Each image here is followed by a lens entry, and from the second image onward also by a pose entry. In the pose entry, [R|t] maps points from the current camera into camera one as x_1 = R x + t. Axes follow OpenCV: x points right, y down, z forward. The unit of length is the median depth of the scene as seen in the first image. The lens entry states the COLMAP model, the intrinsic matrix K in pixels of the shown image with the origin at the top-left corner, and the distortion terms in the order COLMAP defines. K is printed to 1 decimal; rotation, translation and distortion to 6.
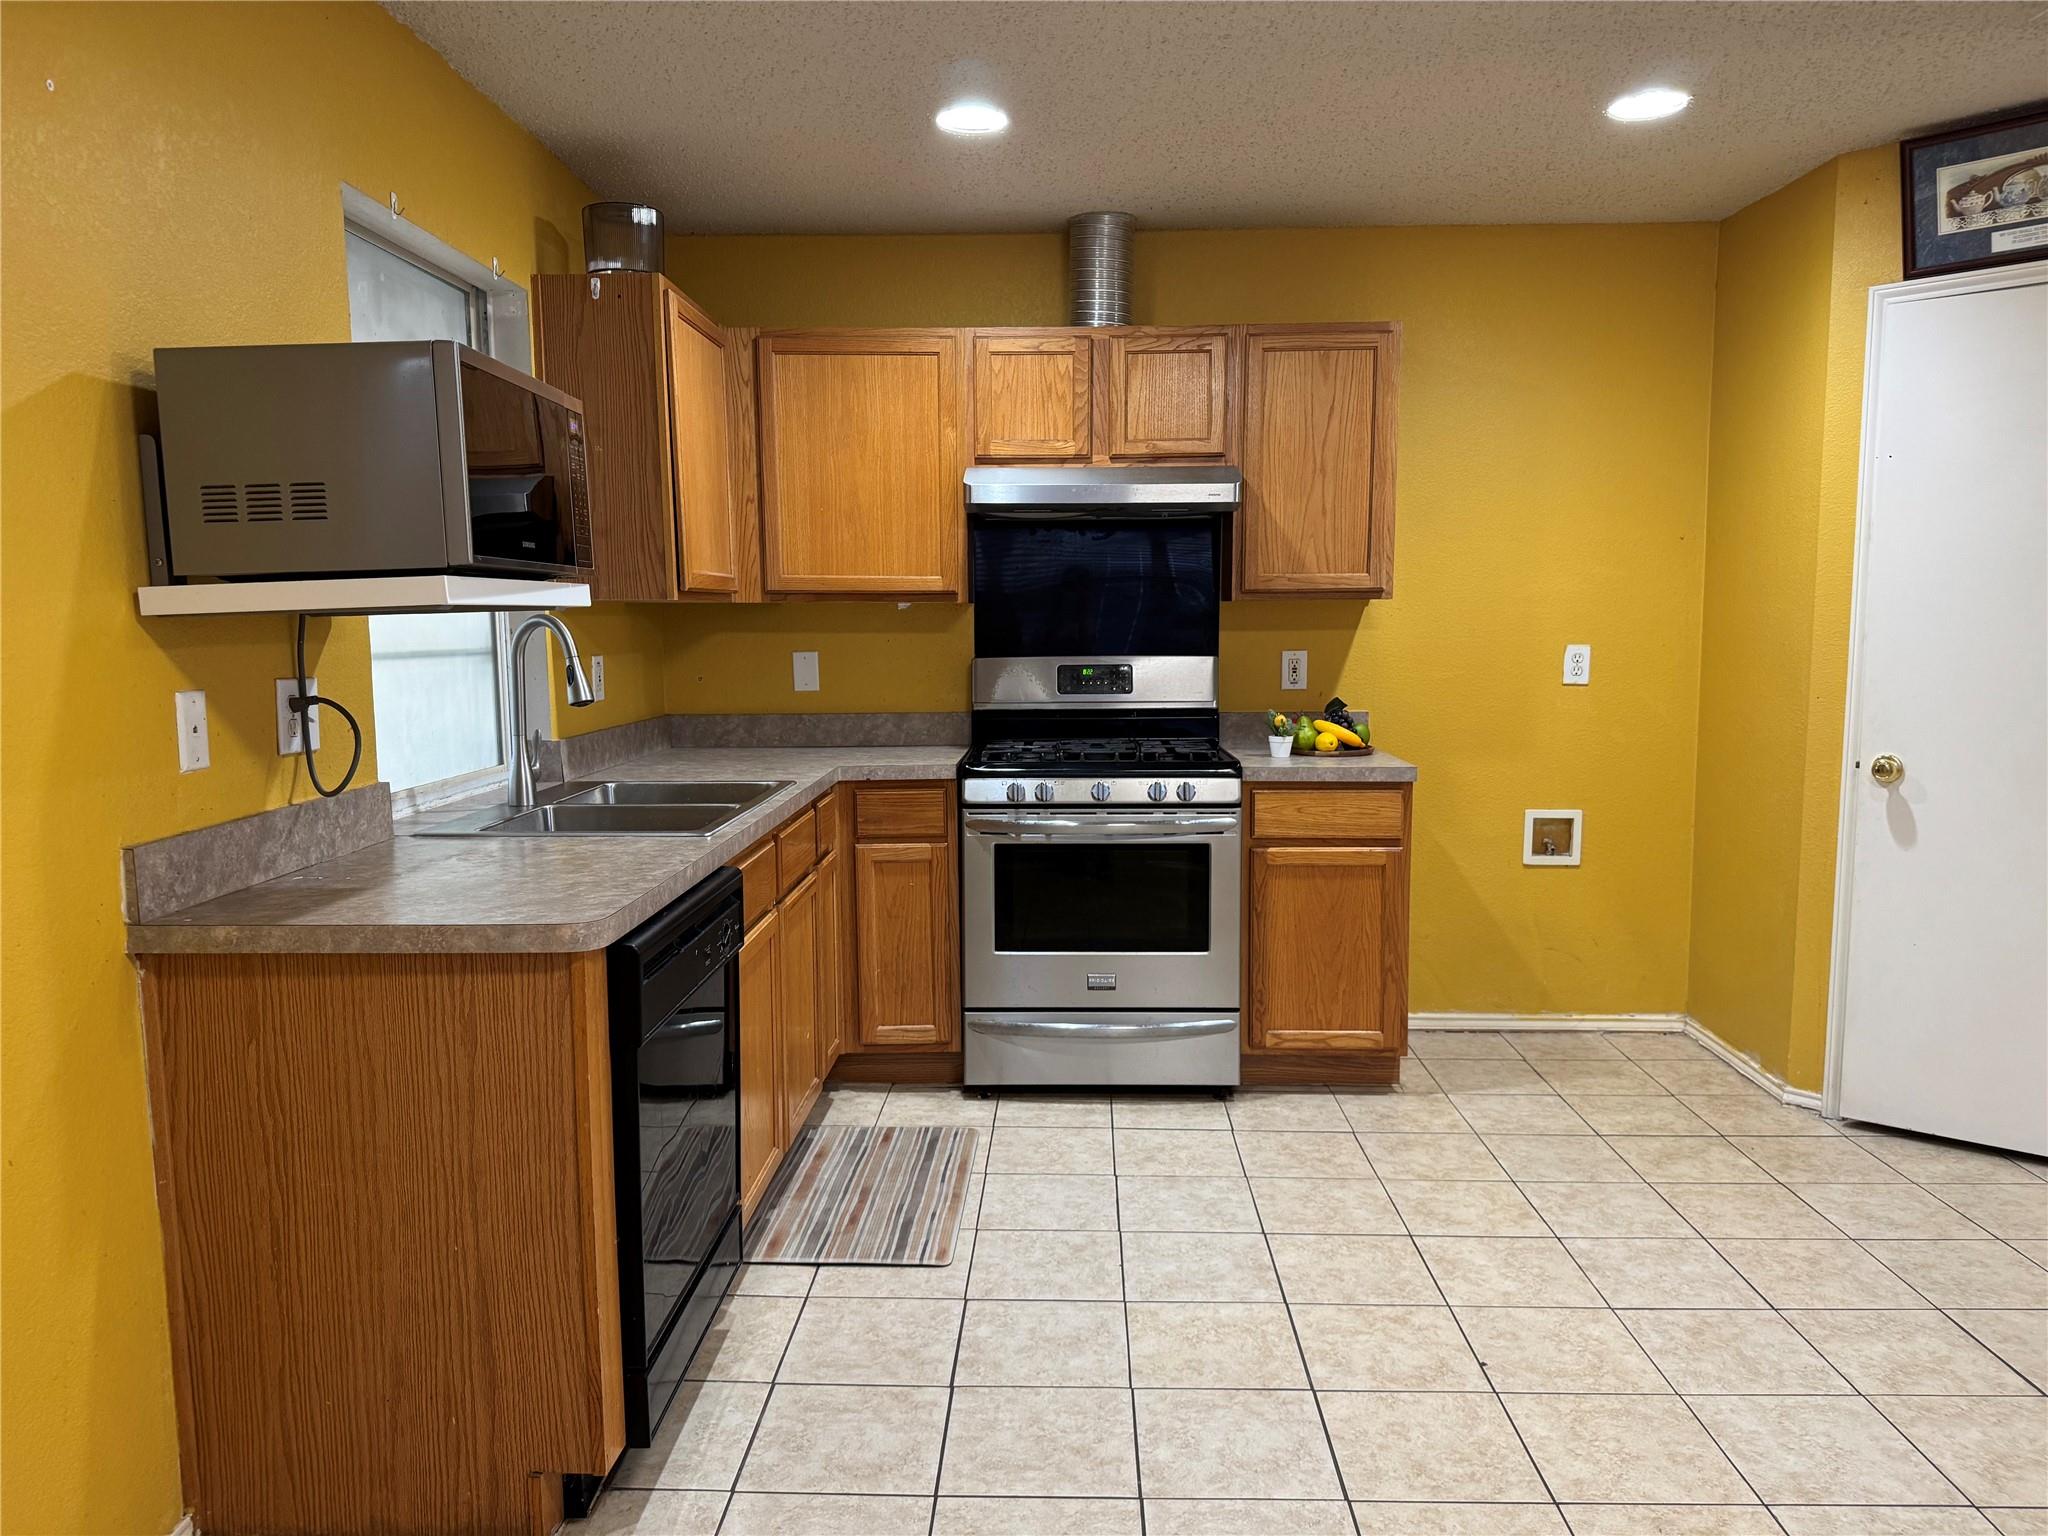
lens RADIAL K [[1417.6, 0, 1024.0], [0, 1417.6, 768.0], [0, 0, 1]] dist [0.154302, -0.264257]
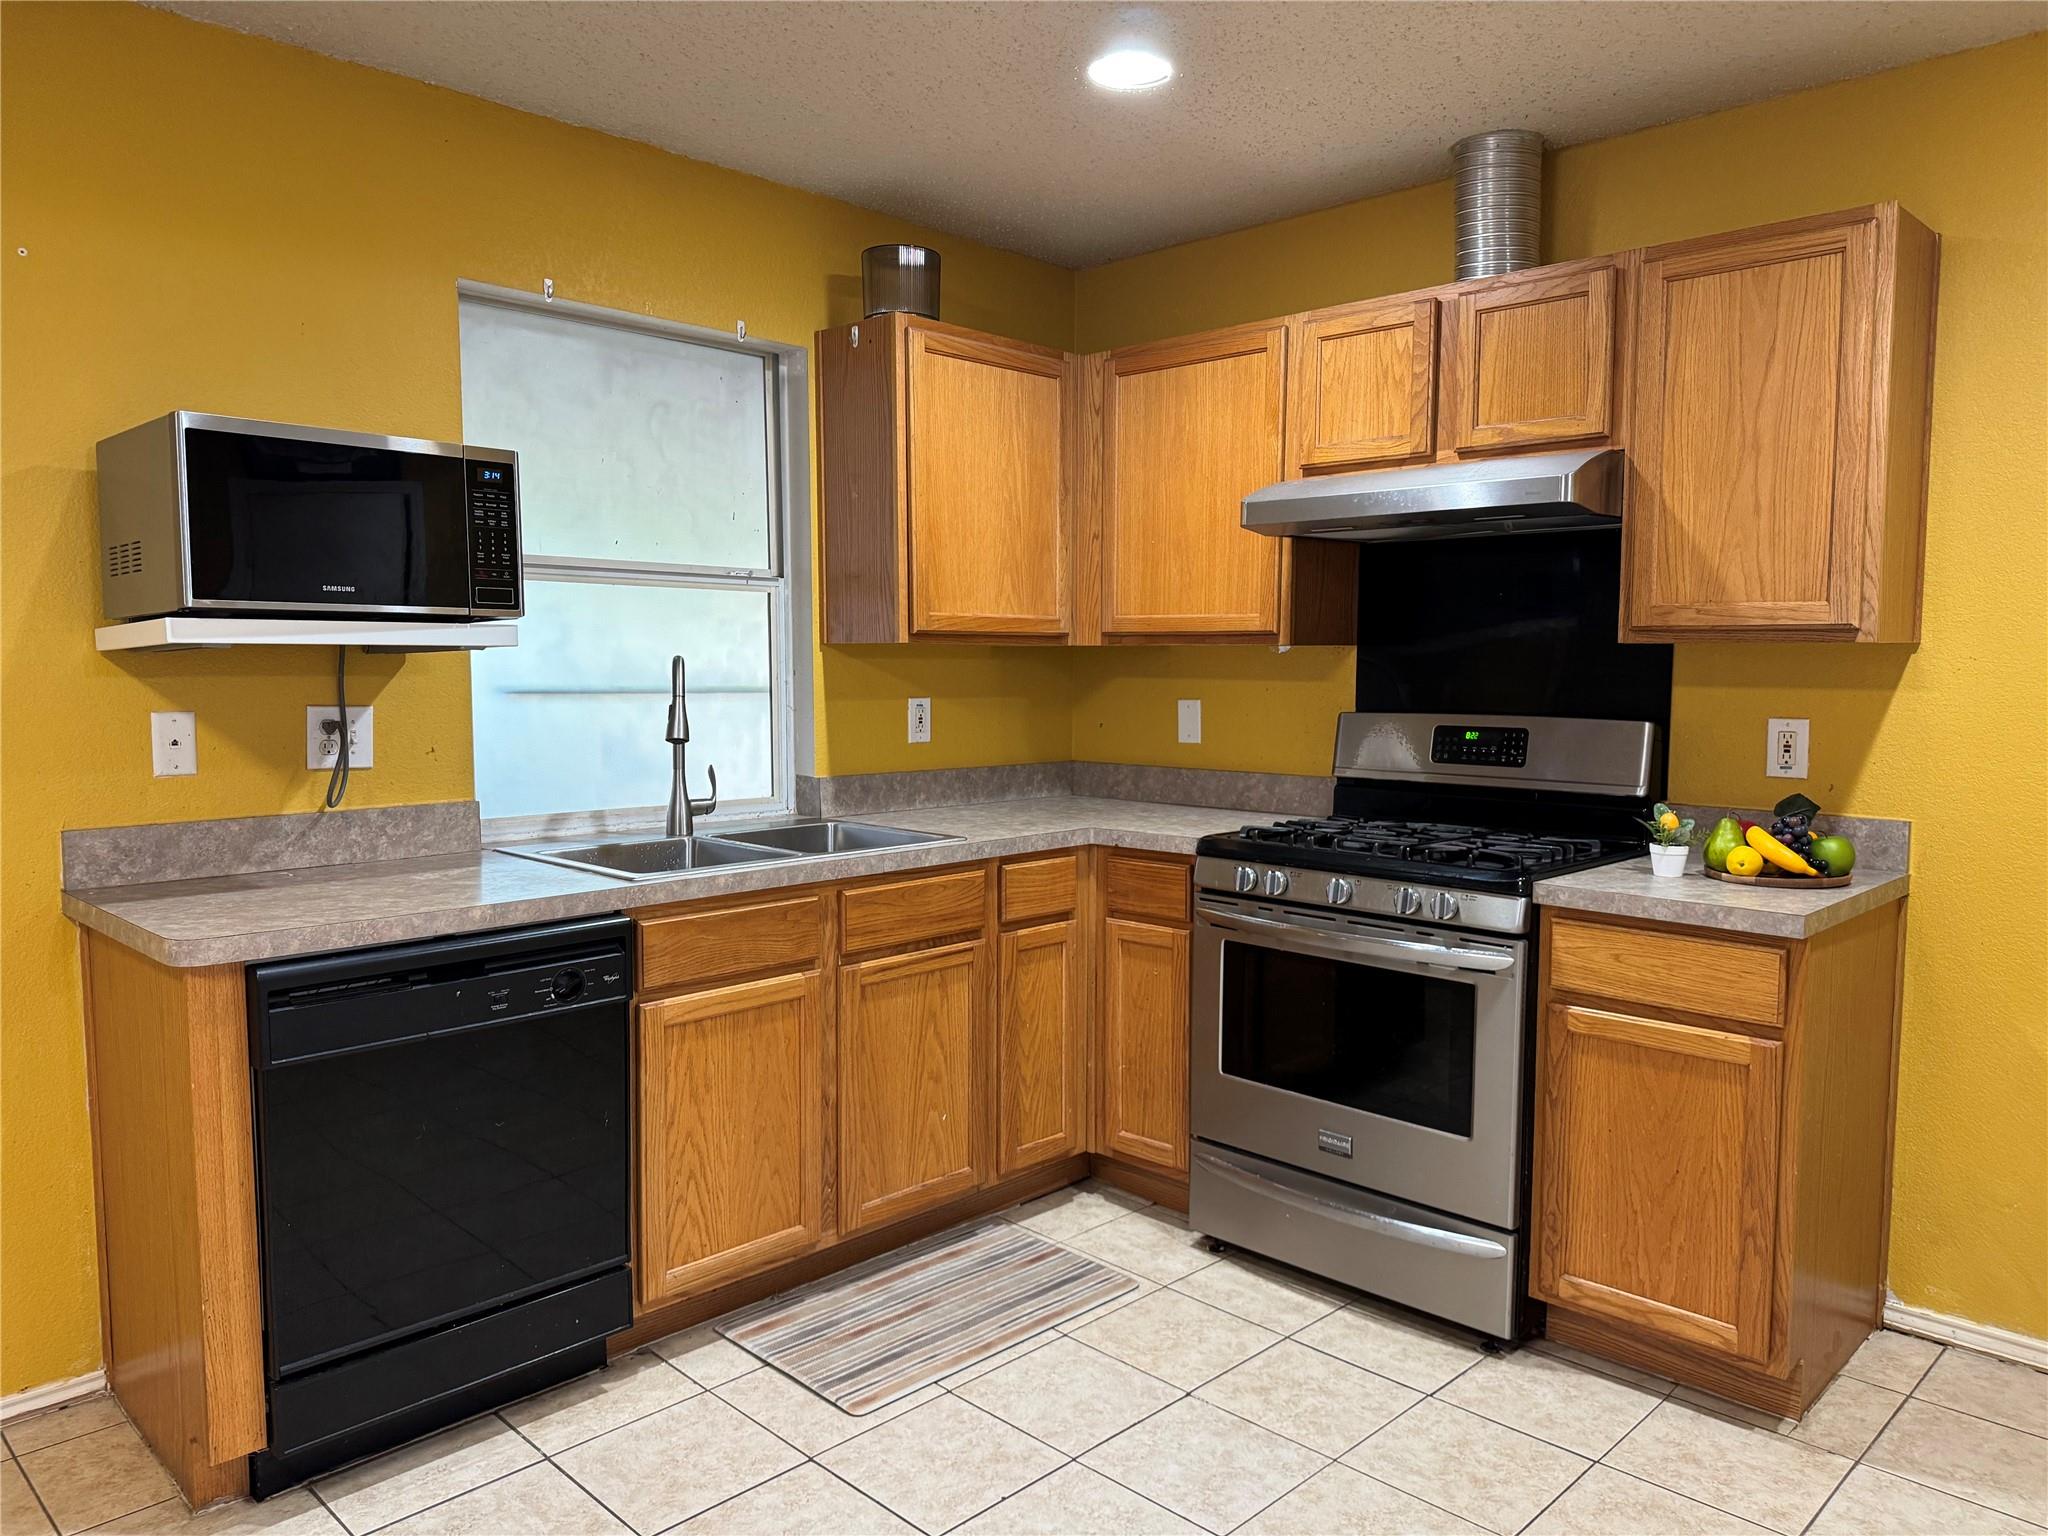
lens RADIAL K [[1417.6, 0, 1024.0], [0, 1417.6, 768.0], [0, 0, 1]] dist [0.154302, -0.264257]
pose [[0.737306, 0.062393, -0.672671, 0.432690], [-0.082512, 0.996588, 0.001997, -0.036518], [0.670501, 0.054031, 0.739939, 0.308457]]
